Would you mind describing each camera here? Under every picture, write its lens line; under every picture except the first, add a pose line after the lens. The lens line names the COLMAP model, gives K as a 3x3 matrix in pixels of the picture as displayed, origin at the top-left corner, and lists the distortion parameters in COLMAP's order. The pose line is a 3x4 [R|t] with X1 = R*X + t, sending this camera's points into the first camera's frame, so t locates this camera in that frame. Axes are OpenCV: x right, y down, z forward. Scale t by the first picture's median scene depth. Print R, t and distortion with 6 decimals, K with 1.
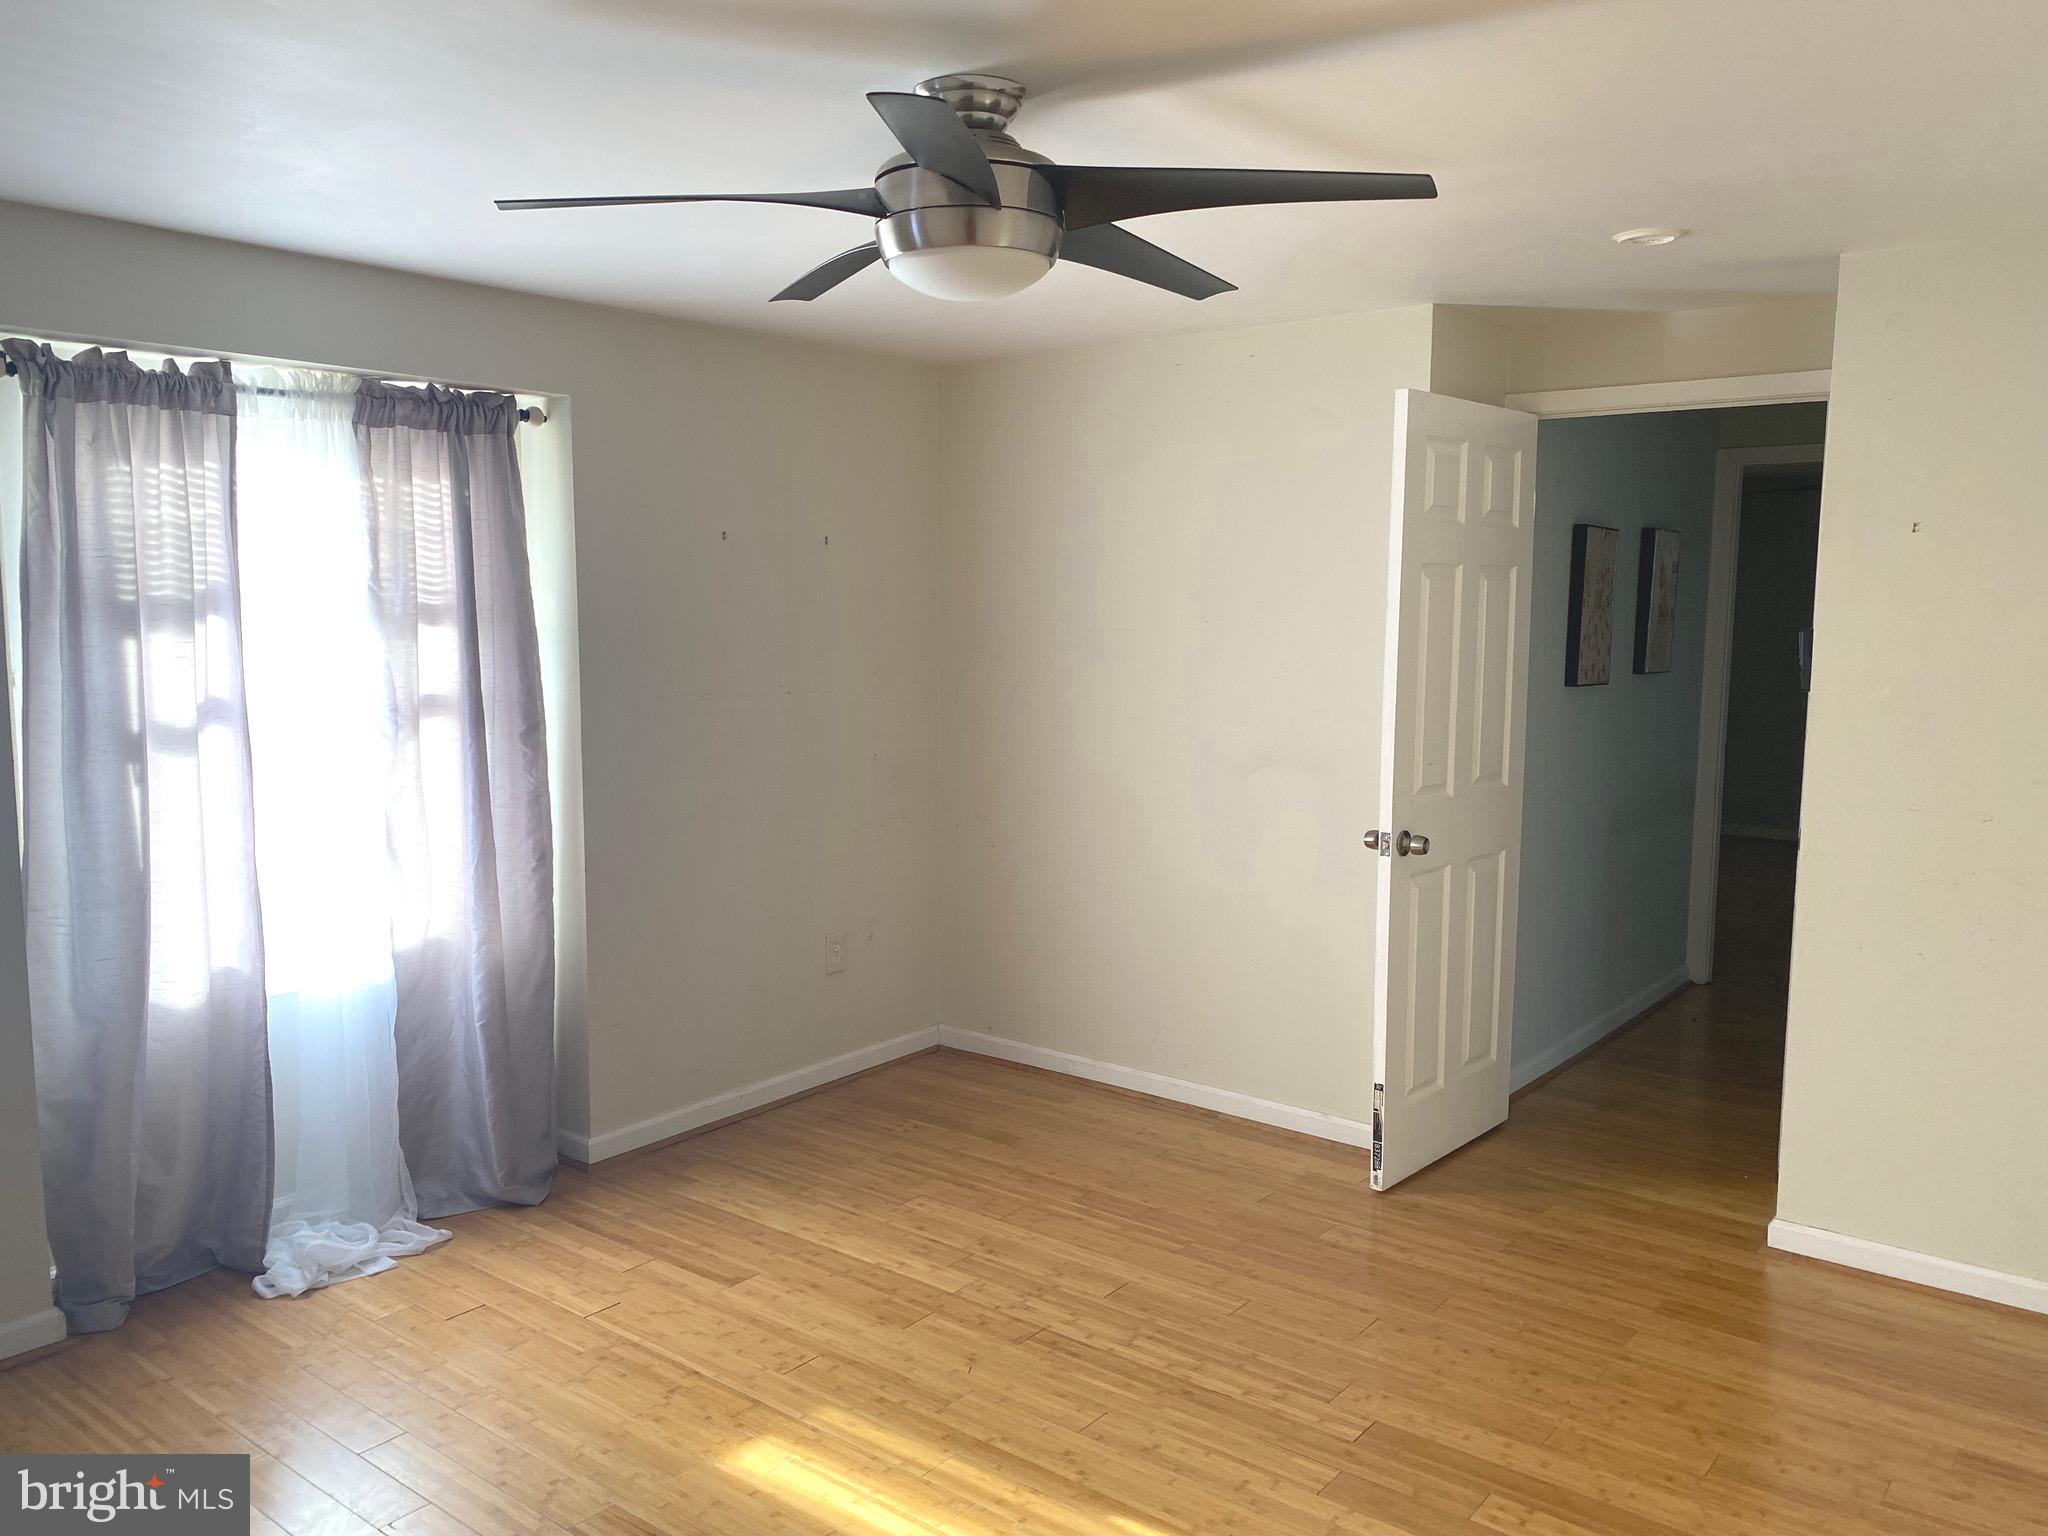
lens RADIAL K [[1574.1, 0, 1012.0], [0, 1574.1, 758.6], [0, 0, 1]] dist [0.048415, -0.042920]
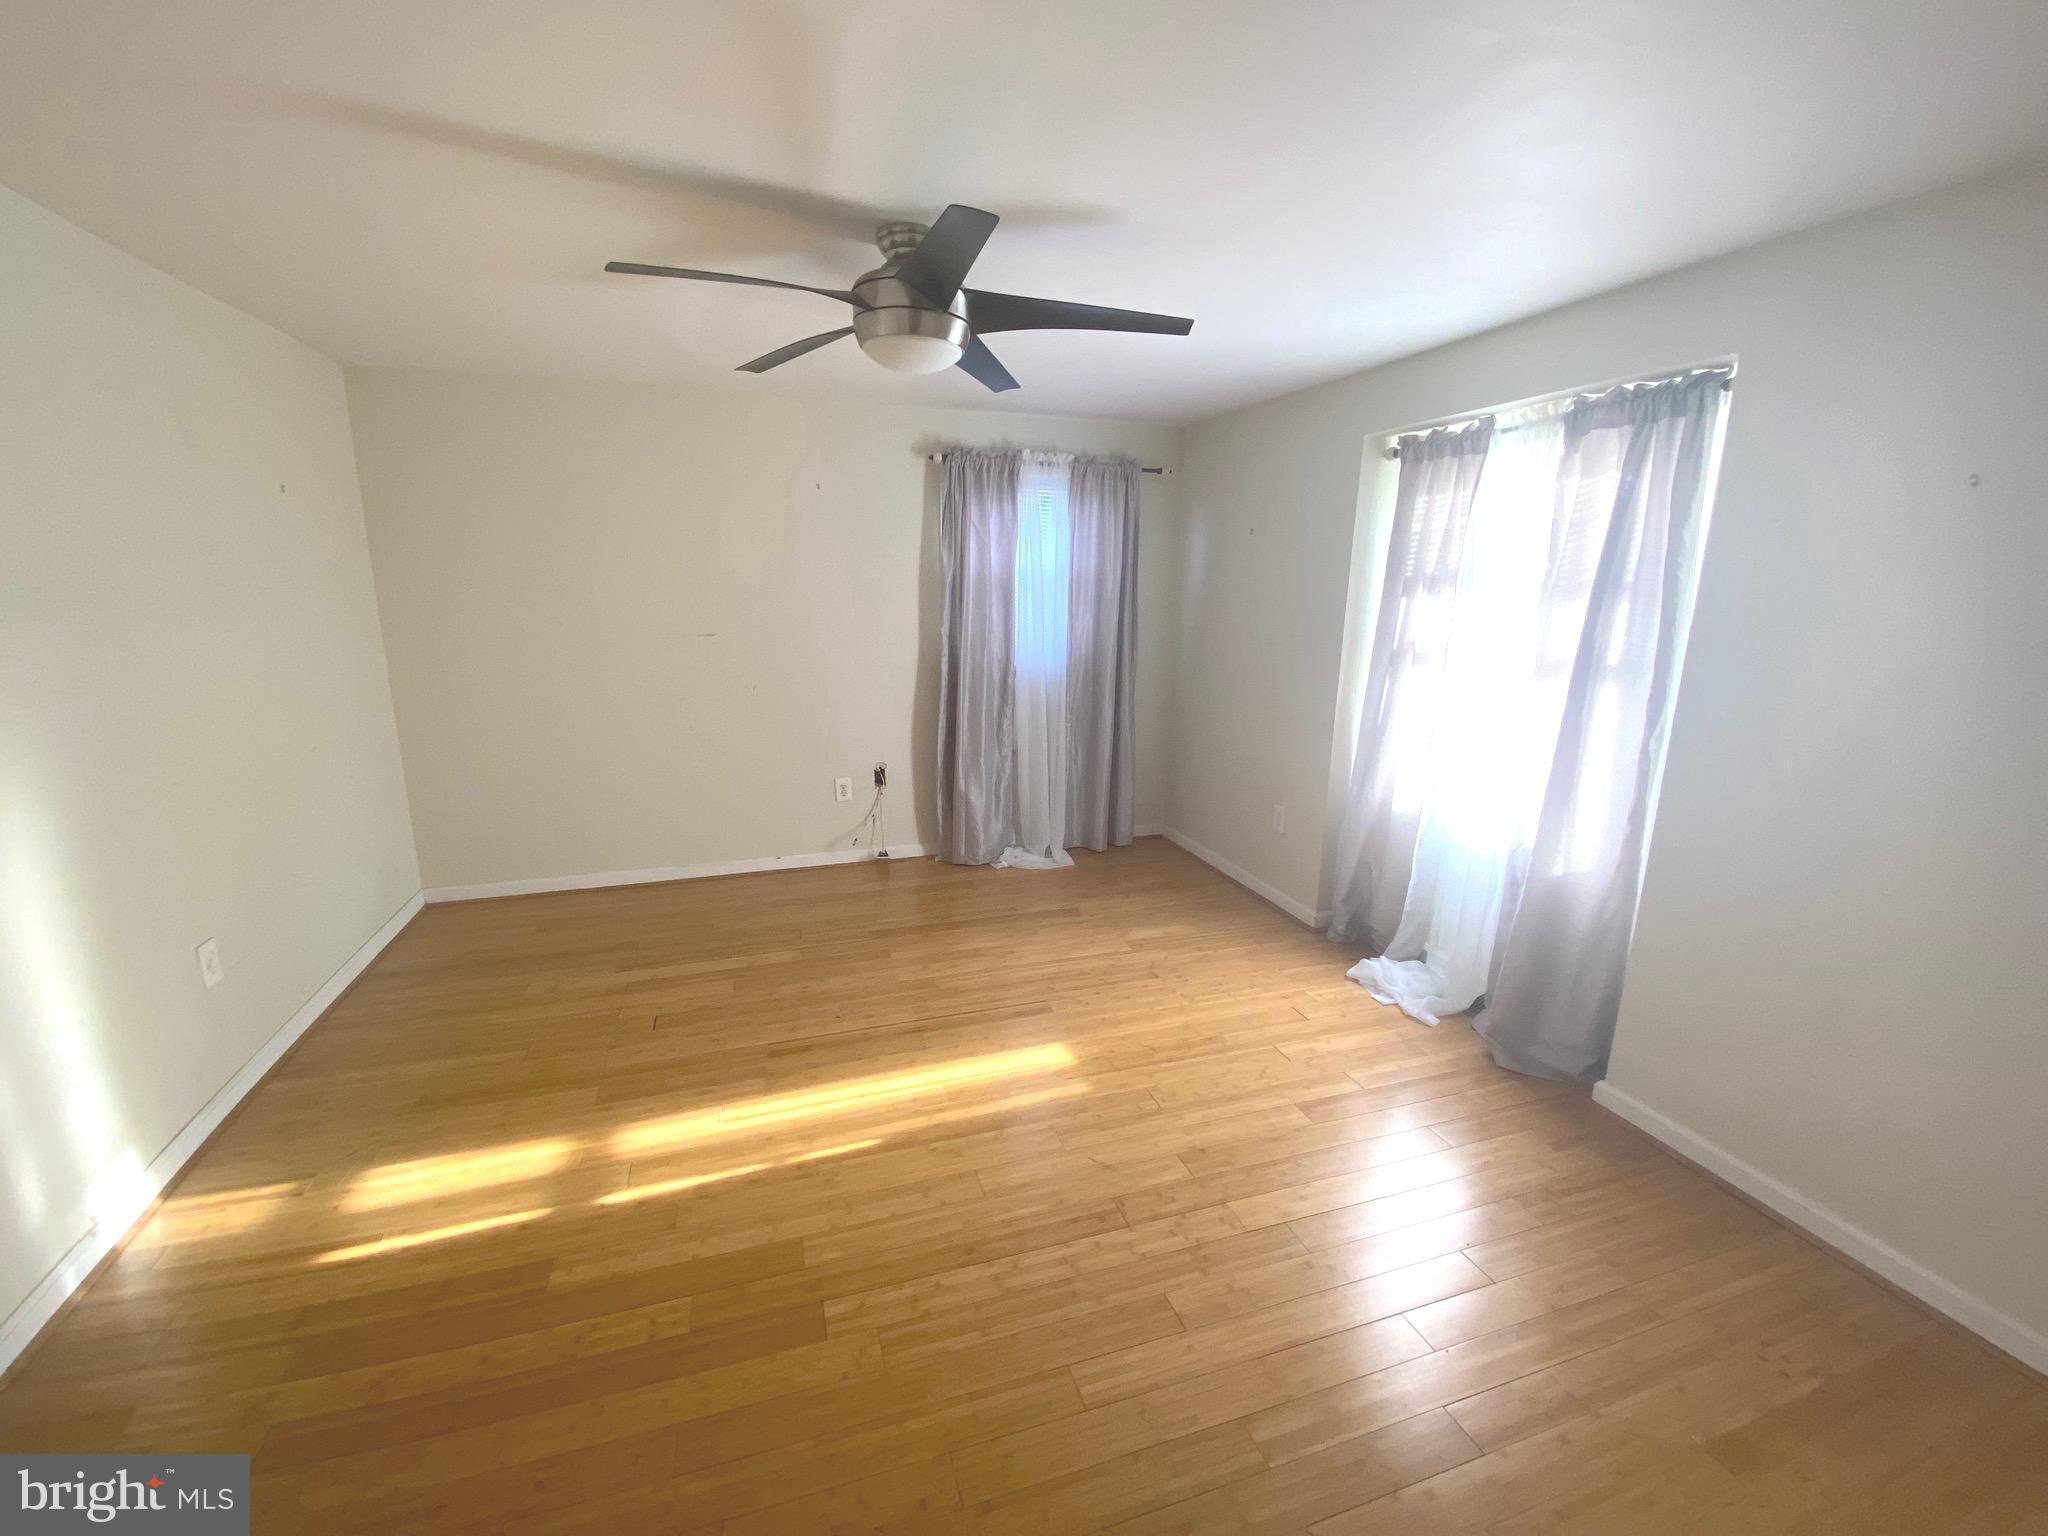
lens RADIAL K [[834.8, 0, 1024.0], [0, 834.8, 768.0], [0, 0, 1]] dist [0.017403, -0.000043]
pose [[-0.537134, 0.178885, -0.824310, 0.482318], [-0.103209, 0.955972, 0.274710, -0.104497], [0.837159, 0.232632, -0.495023, 1.128144]]
